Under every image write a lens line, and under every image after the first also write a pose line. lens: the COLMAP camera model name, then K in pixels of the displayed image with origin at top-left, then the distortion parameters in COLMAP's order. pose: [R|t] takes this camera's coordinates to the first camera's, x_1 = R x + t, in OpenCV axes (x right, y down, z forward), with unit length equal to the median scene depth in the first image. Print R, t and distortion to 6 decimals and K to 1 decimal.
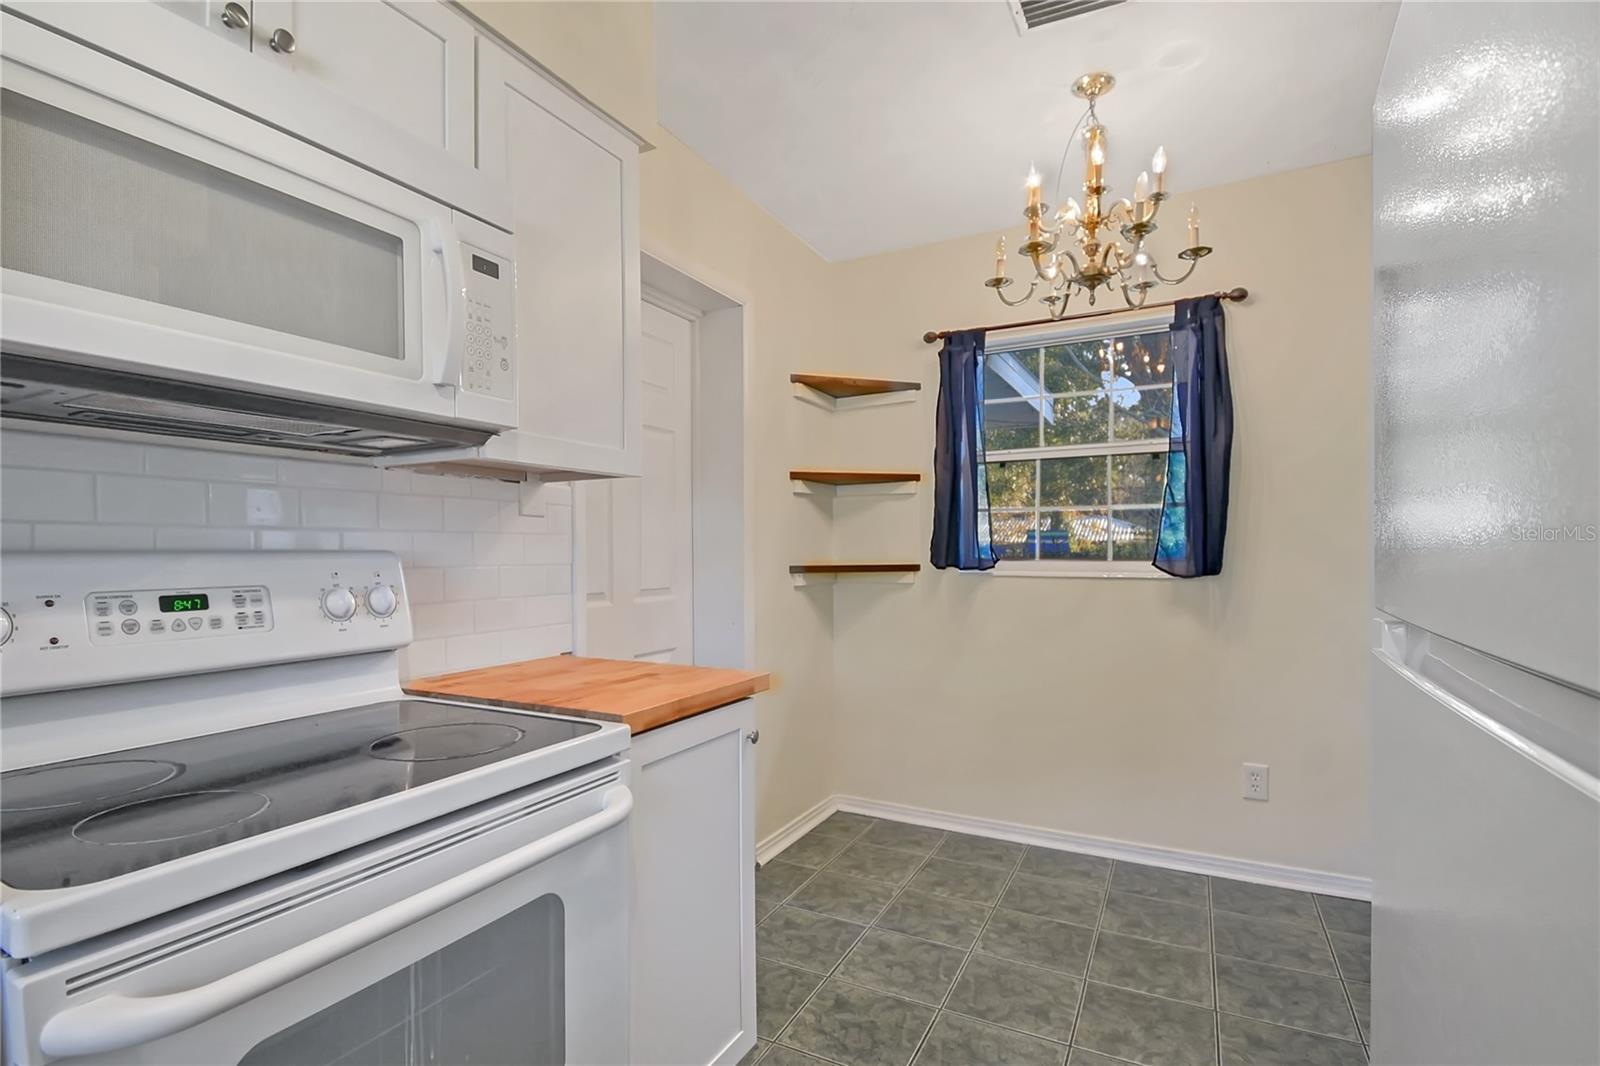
lens RADIAL K [[774.3, 0, 792.3], [0, 774.3, 548.7], [0, 0, 1]] dist [0.002066, 0.000191]
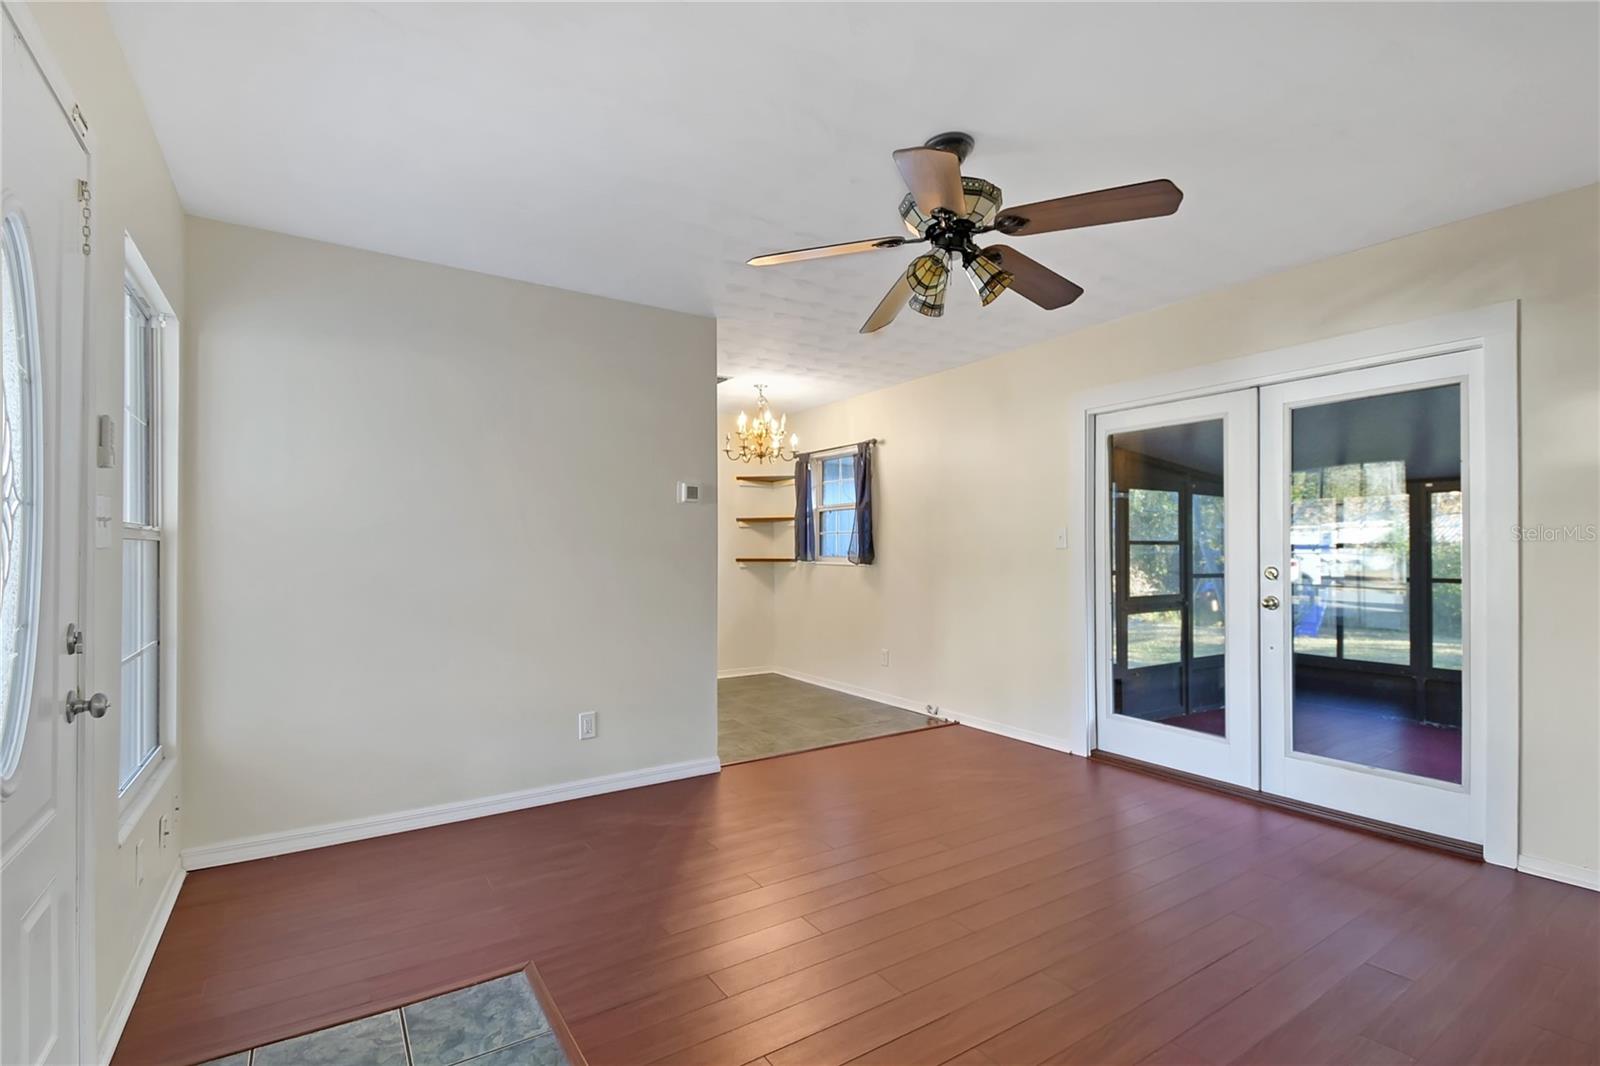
lens RADIAL K [[727.4, 0, 796.4], [0, 727.4, 544.9], [0, 0, 1]] dist [-0.026265, -0.001103]
pose [[0.886391, 0.005272, -0.462908, 1.168086], [-0.006284, 0.999980, -0.000644, -0.018777], [0.462895, 0.003479, 0.886406, -0.853770]]
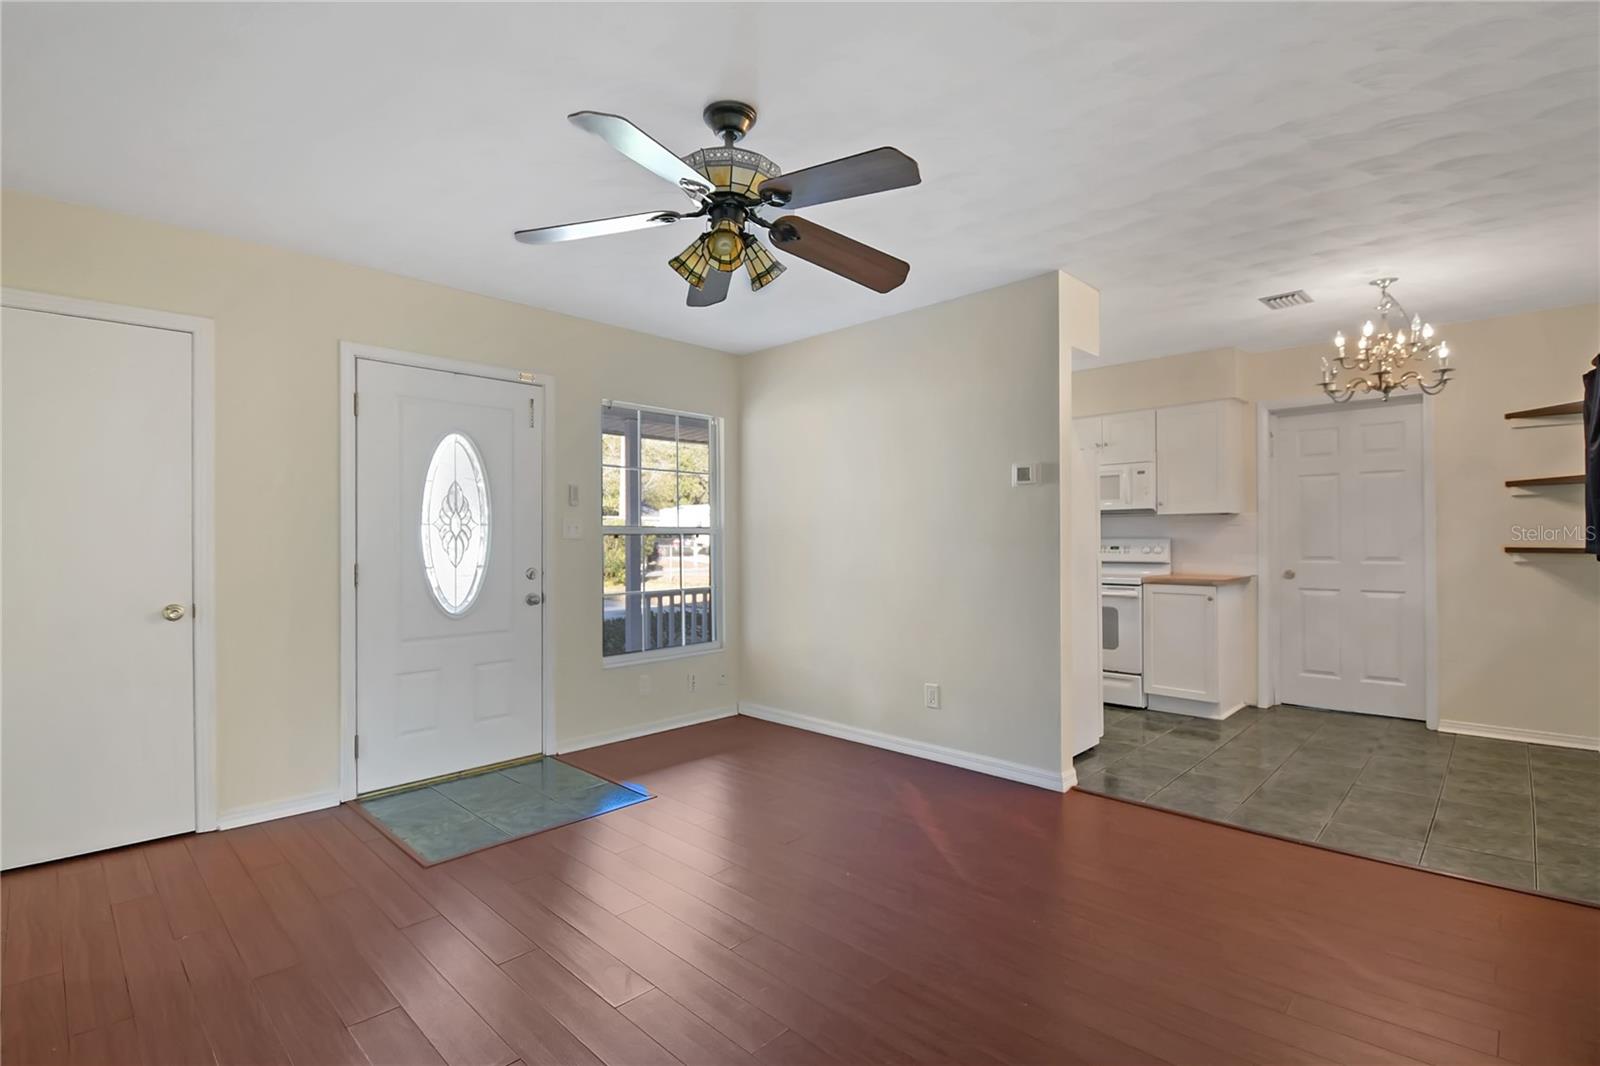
lens RADIAL K [[727.4, 0, 787.3], [0, 727.4, 540.4], [0, 0, 1]] dist [-0.026265, -0.001103]
pose [[-0.279250, 0.013782, -0.960119, 1.615951], [0.011391, 0.999874, 0.011040, -0.020747], [0.960151, -0.007853, -0.279372, 0.091249]]
